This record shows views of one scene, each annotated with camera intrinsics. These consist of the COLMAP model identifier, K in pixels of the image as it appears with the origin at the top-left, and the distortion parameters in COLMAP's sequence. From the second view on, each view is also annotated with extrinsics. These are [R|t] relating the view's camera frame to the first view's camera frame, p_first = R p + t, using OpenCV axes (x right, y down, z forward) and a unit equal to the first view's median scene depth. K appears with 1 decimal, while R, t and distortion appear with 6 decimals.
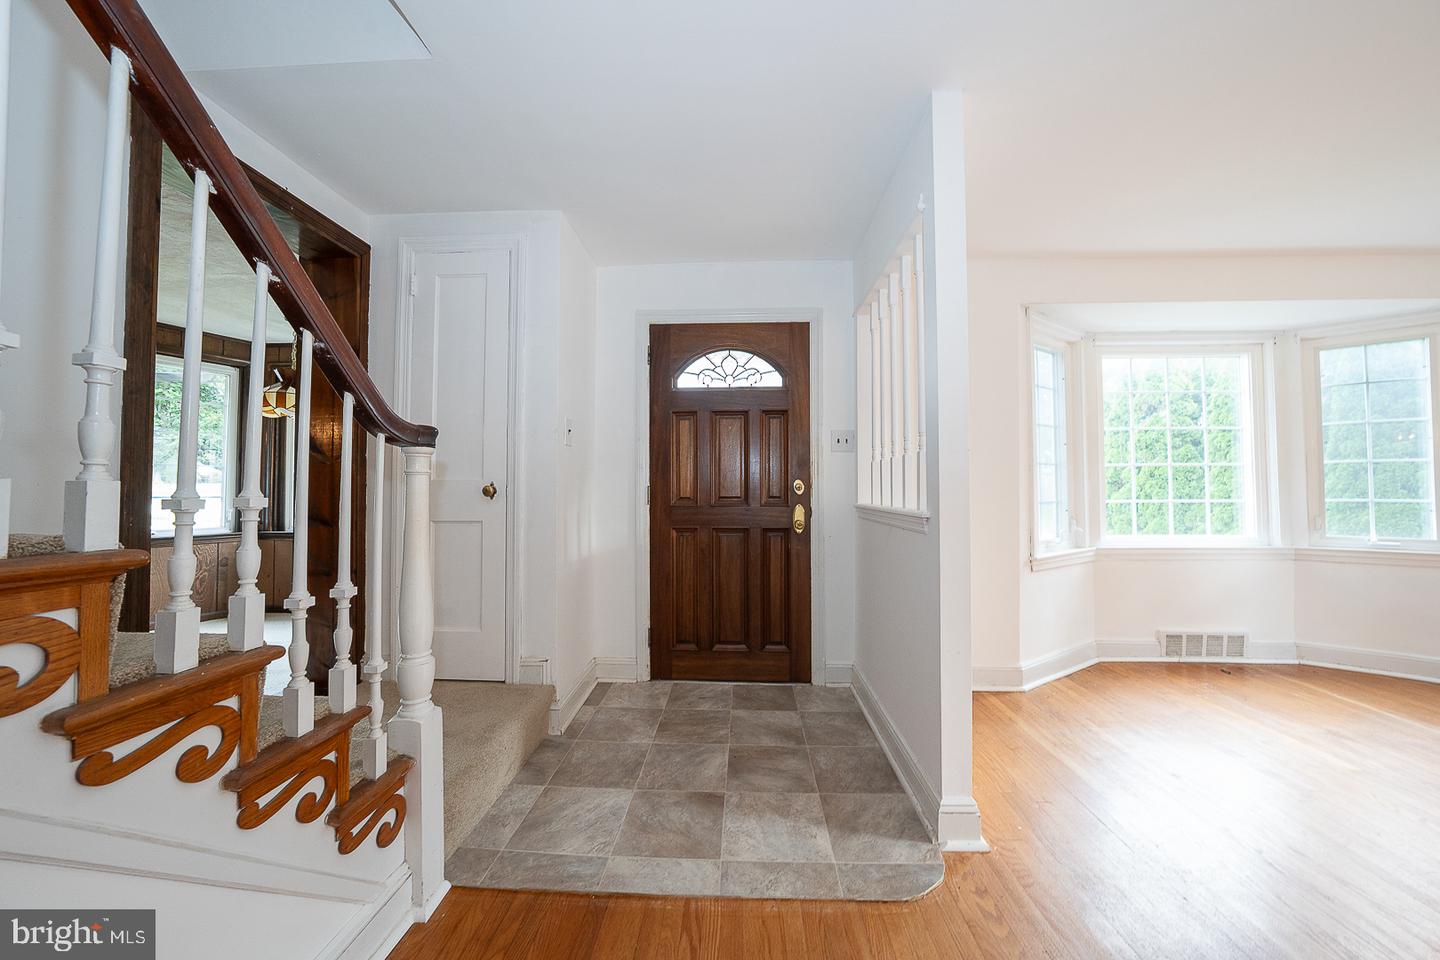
lens RADIAL K [[494.9, 0, 720.1], [0, 494.9, 477.3], [0, 0, 1]] dist [-0.033417, 0.007054]
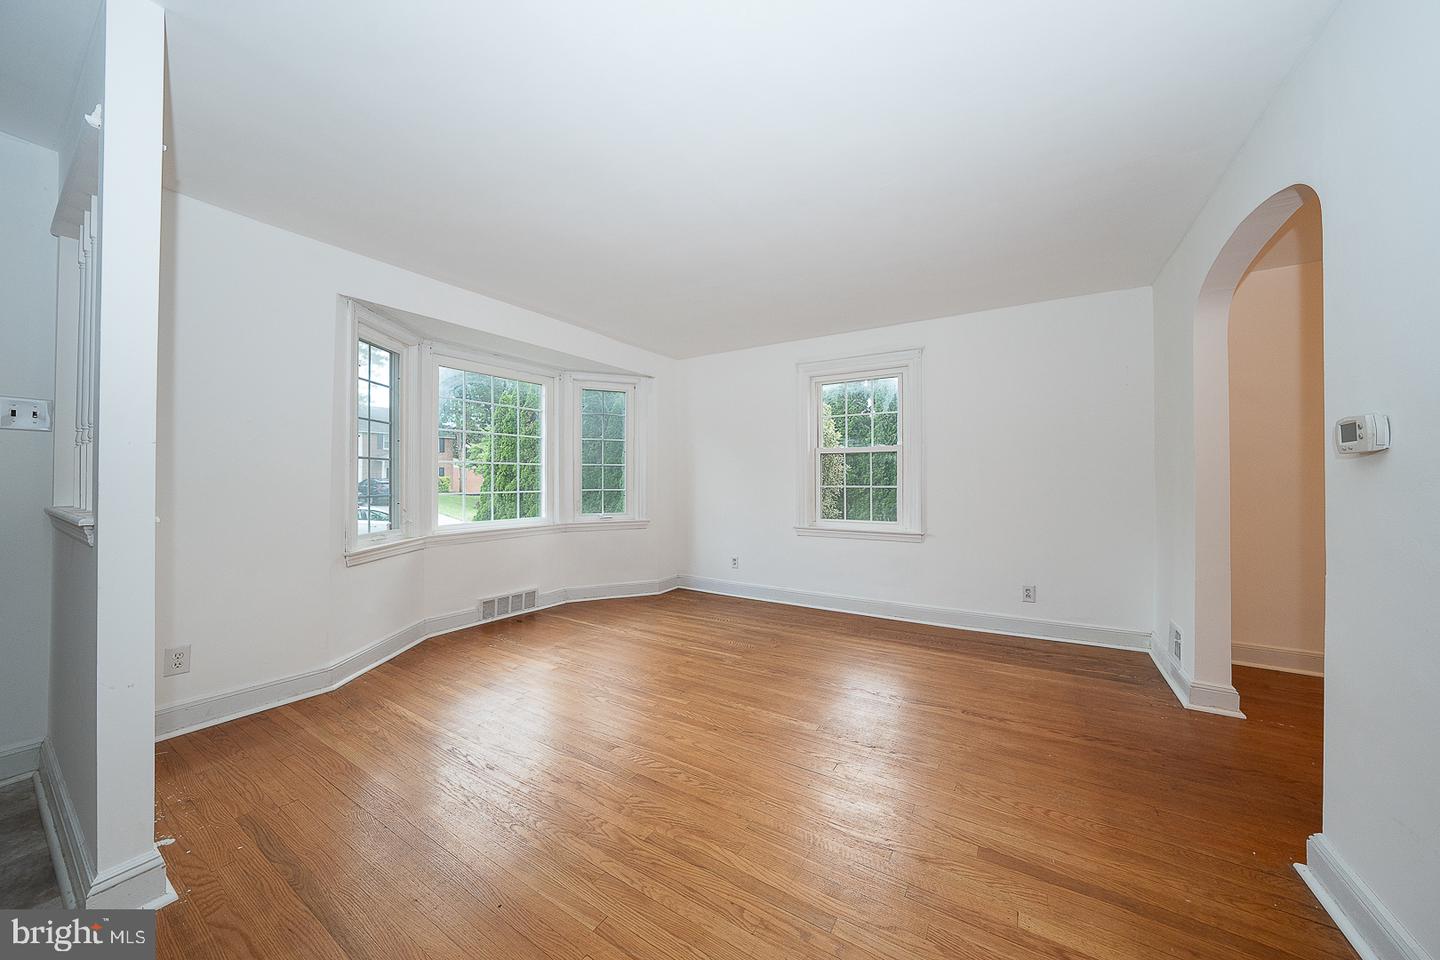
lens RADIAL K [[494.9, 0, 720.1], [0, 494.9, 477.3], [0, 0, 1]] dist [-0.033417, 0.007054]
pose [[0.486292, 0.005291, 0.873780, 0.132547], [-0.020097, 0.999785, 0.005131, -0.008000], [-0.873565, -0.020055, 0.486294, -0.125928]]
